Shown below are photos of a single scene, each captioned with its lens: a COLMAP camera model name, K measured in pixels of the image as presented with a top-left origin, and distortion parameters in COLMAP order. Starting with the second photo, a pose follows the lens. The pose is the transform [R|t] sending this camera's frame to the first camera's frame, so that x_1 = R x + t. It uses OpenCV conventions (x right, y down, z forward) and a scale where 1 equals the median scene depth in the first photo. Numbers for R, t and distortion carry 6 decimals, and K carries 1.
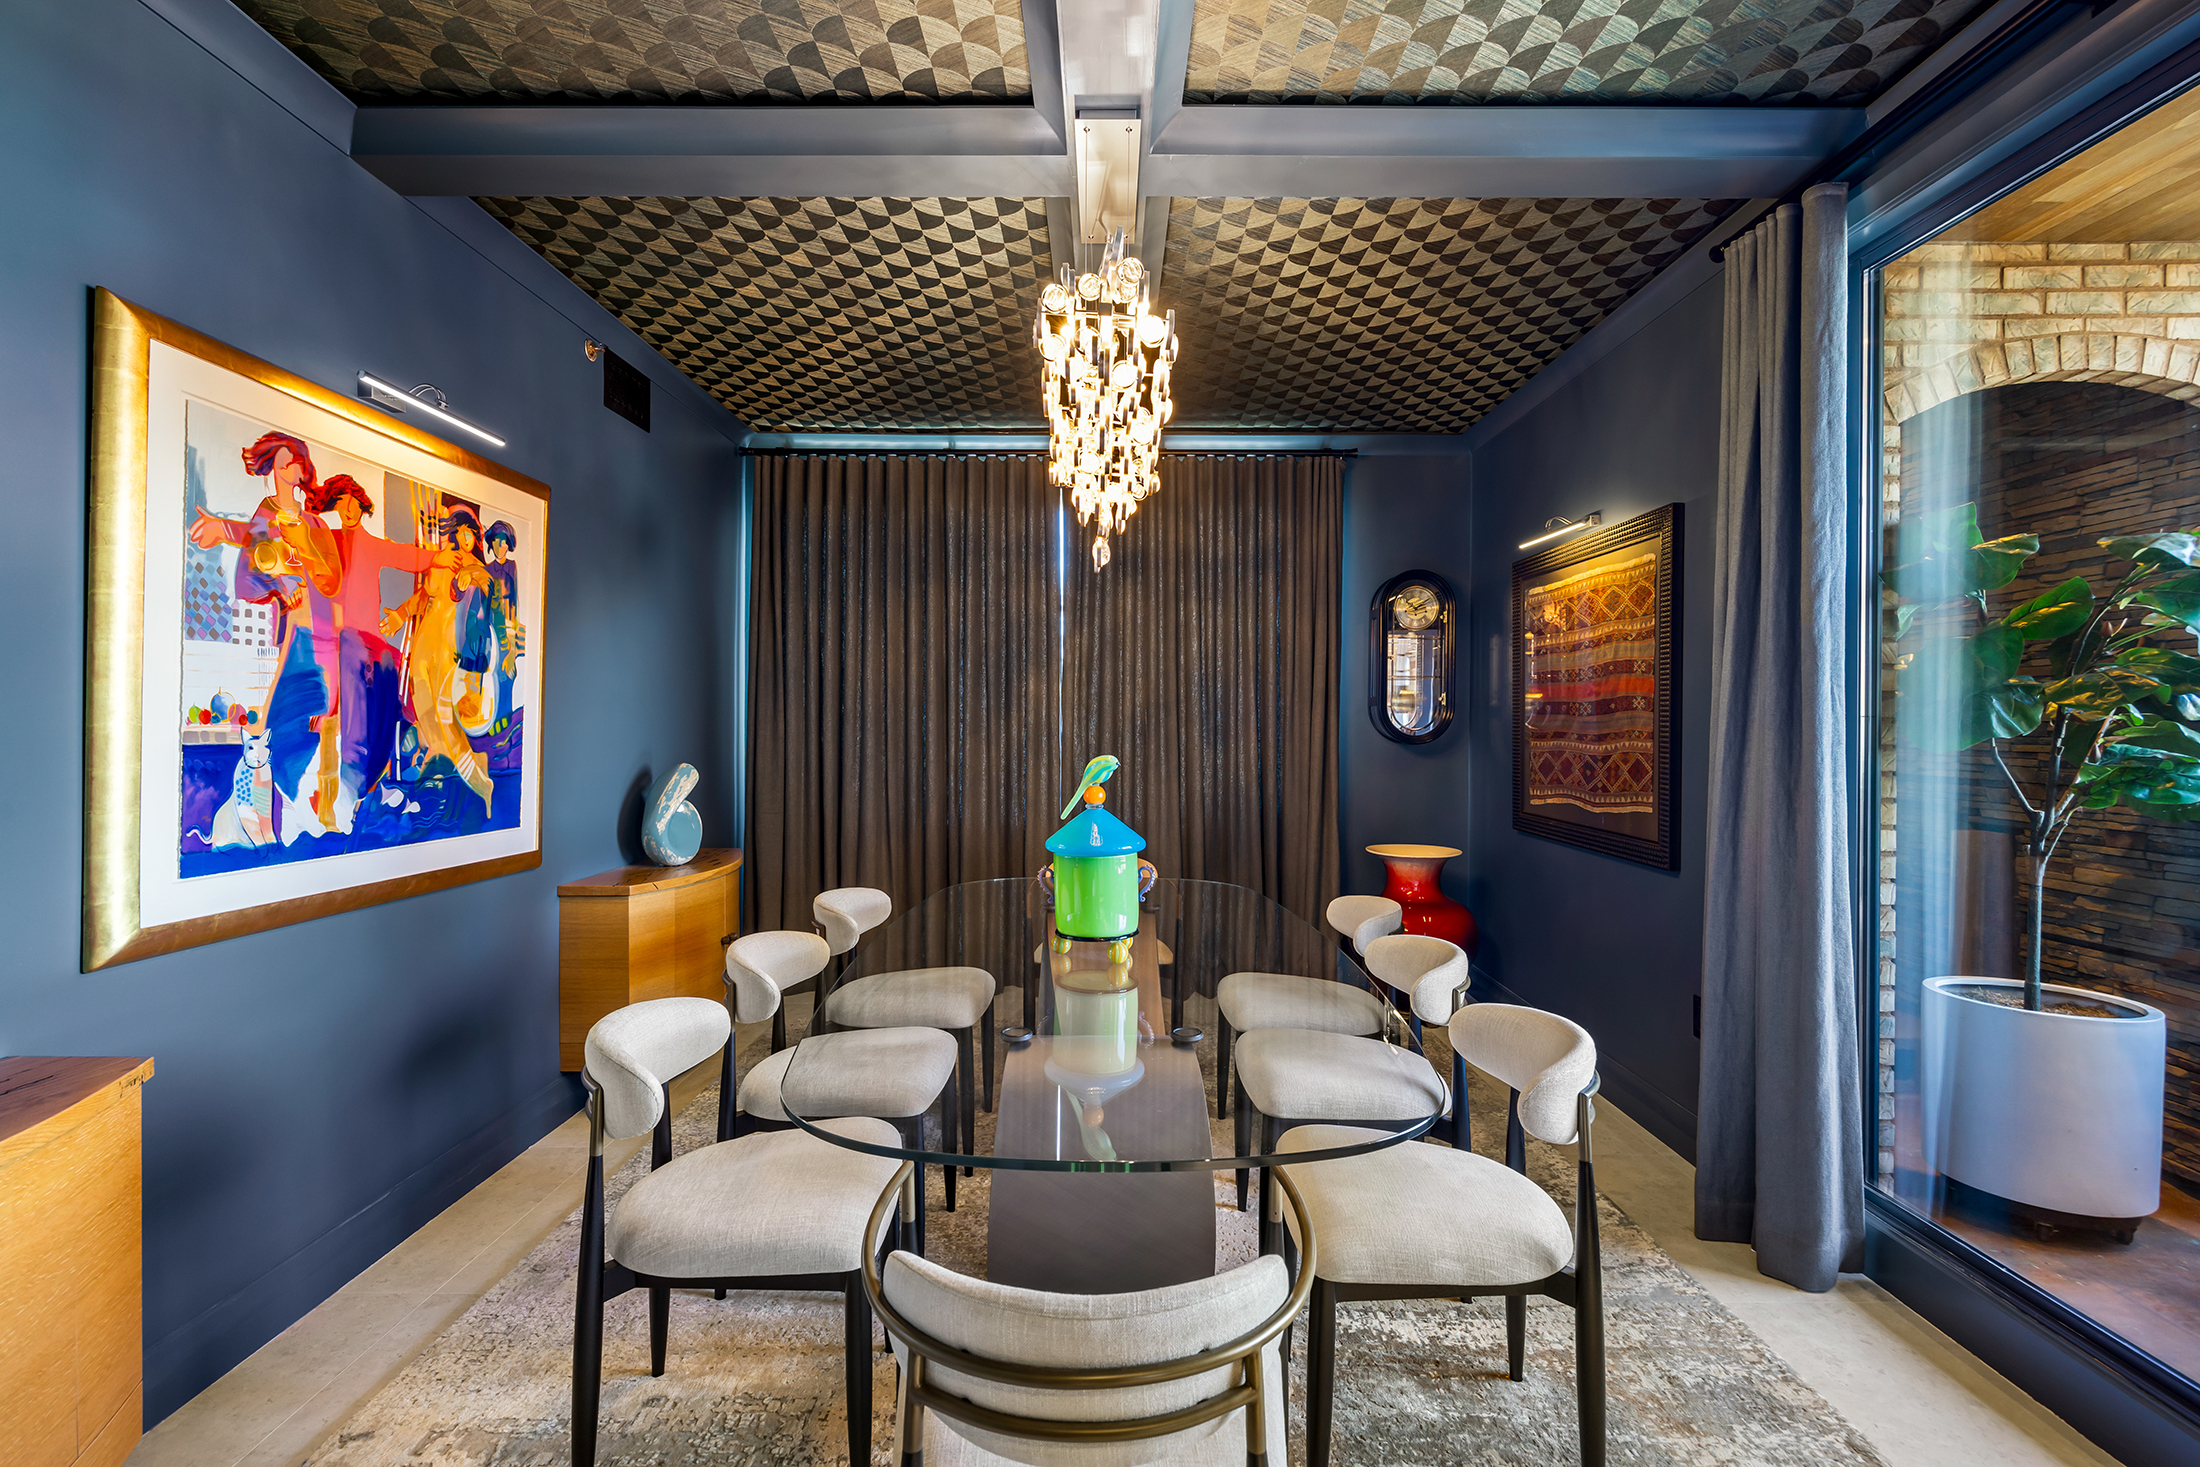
lens RADIAL K [[1060.9, 0, 1098.2], [0, 1060.9, 729.5], [0, 0, 1]] dist [-0.015313, 0.002863]
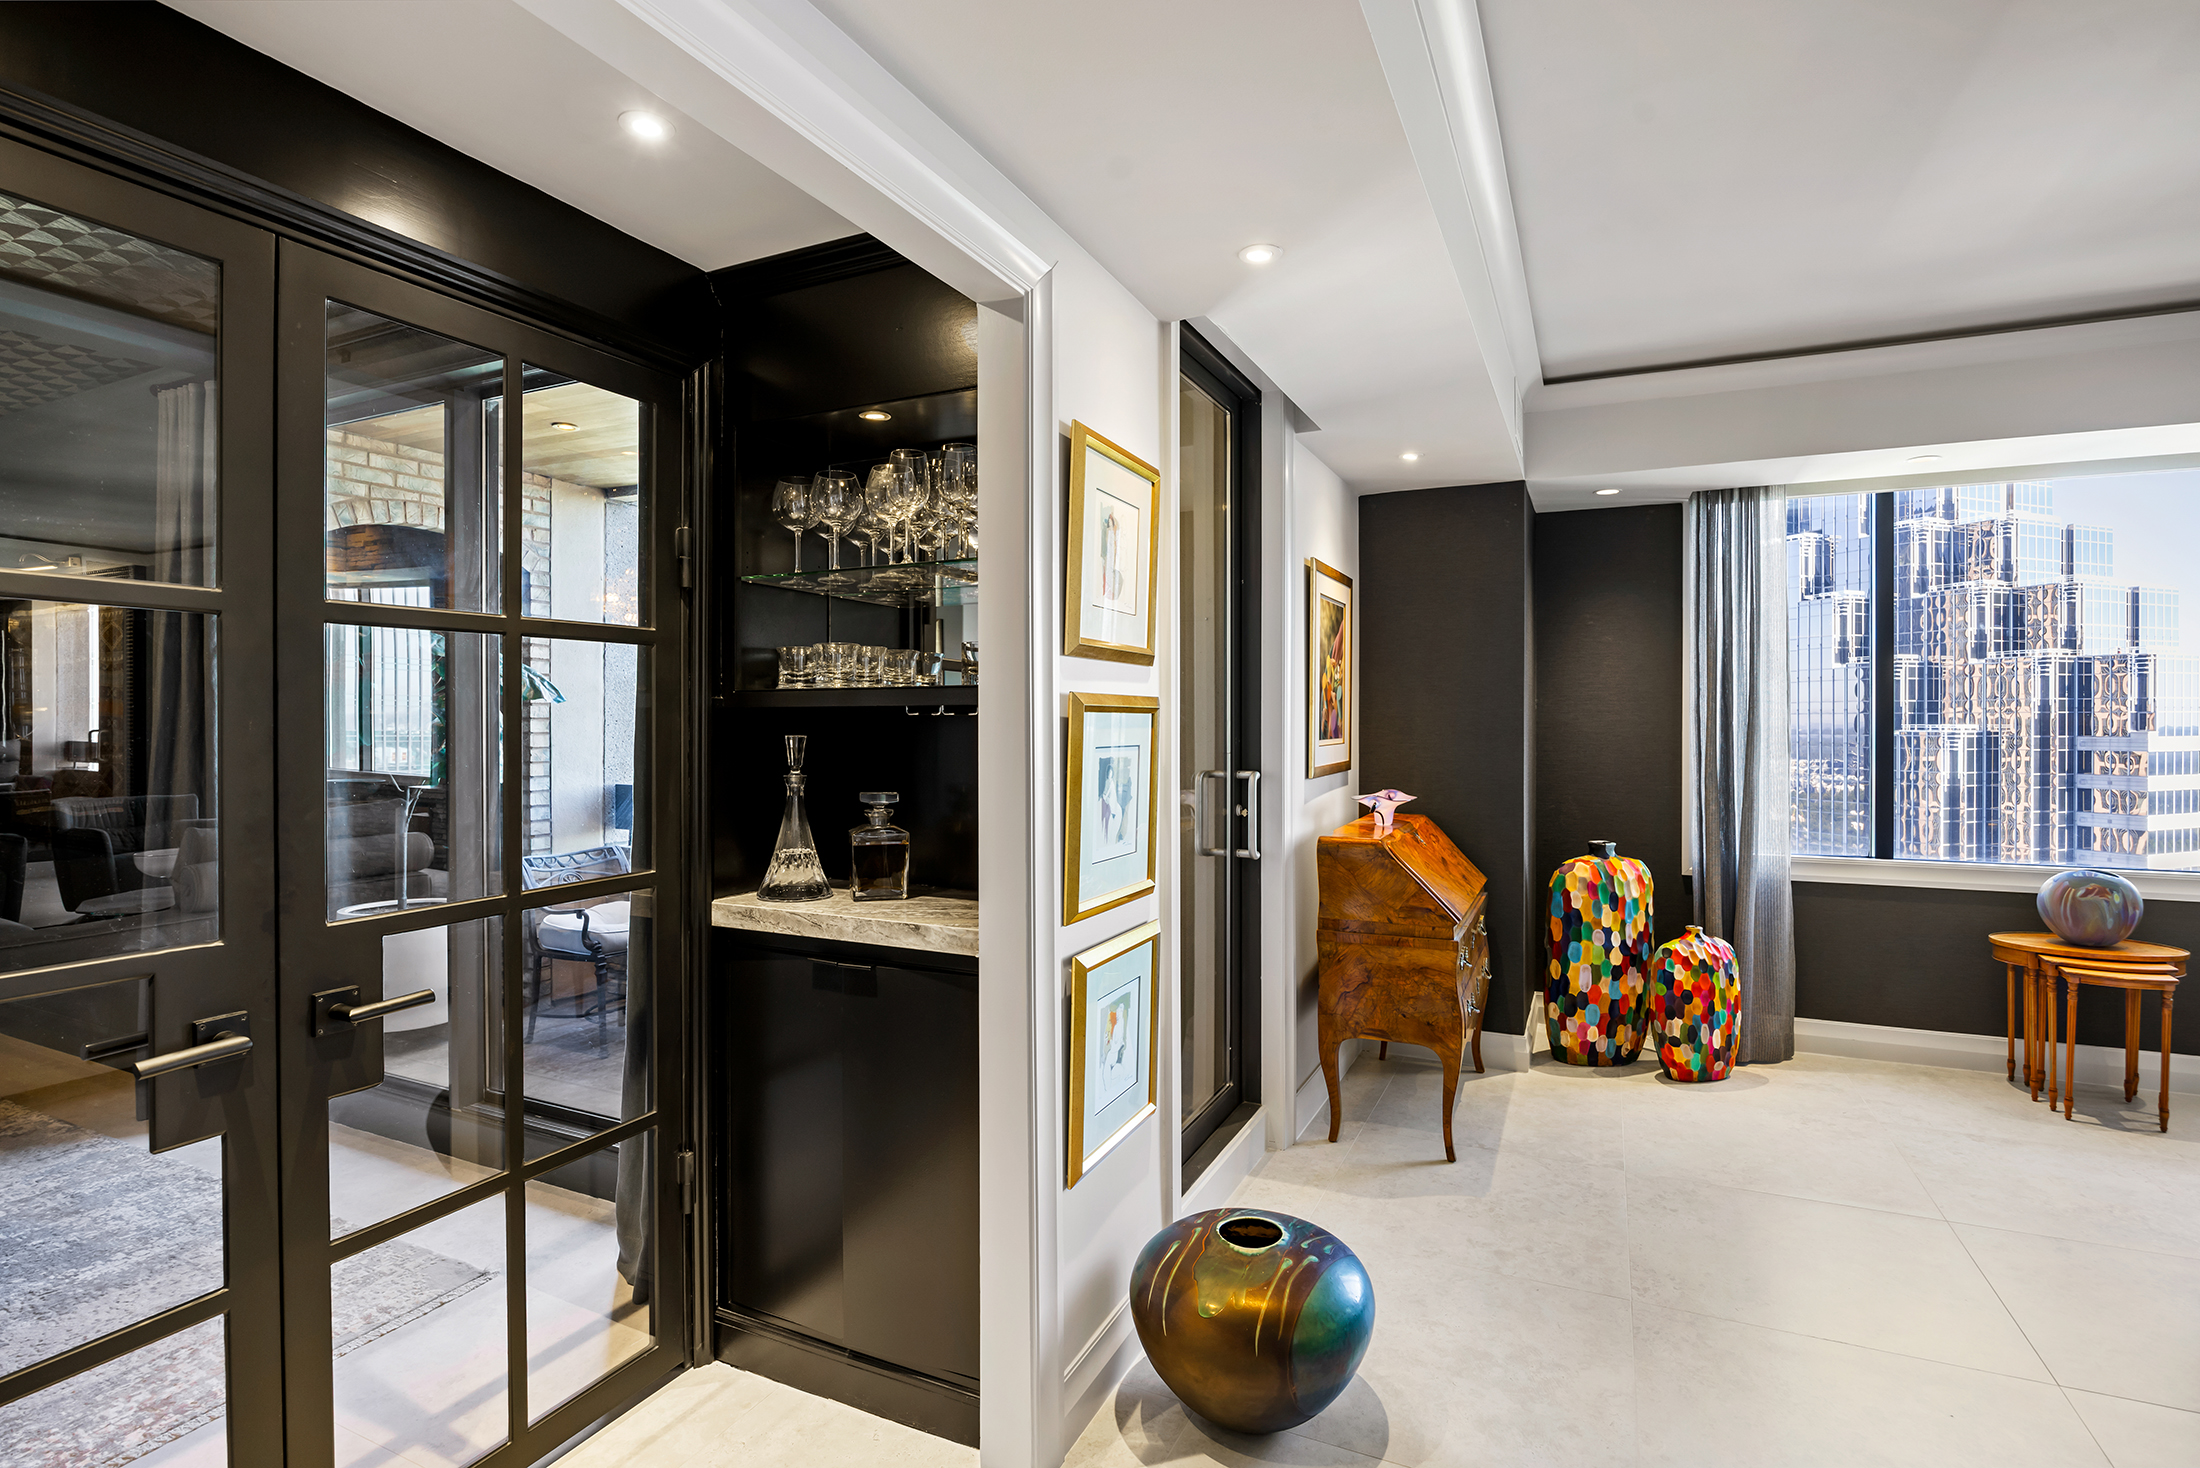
lens RADIAL K [[1048.7, 0, 1109.4], [0, 1048.7, 726.8], [0, 0, 1]] dist [-0.009690, -0.000238]
pose [[0.415901, -0.008007, 0.909375, -0.119858], [0.007241, 0.999959, 0.005493, -0.021259], [-0.909381, 0.004300, 0.415942, -0.690826]]
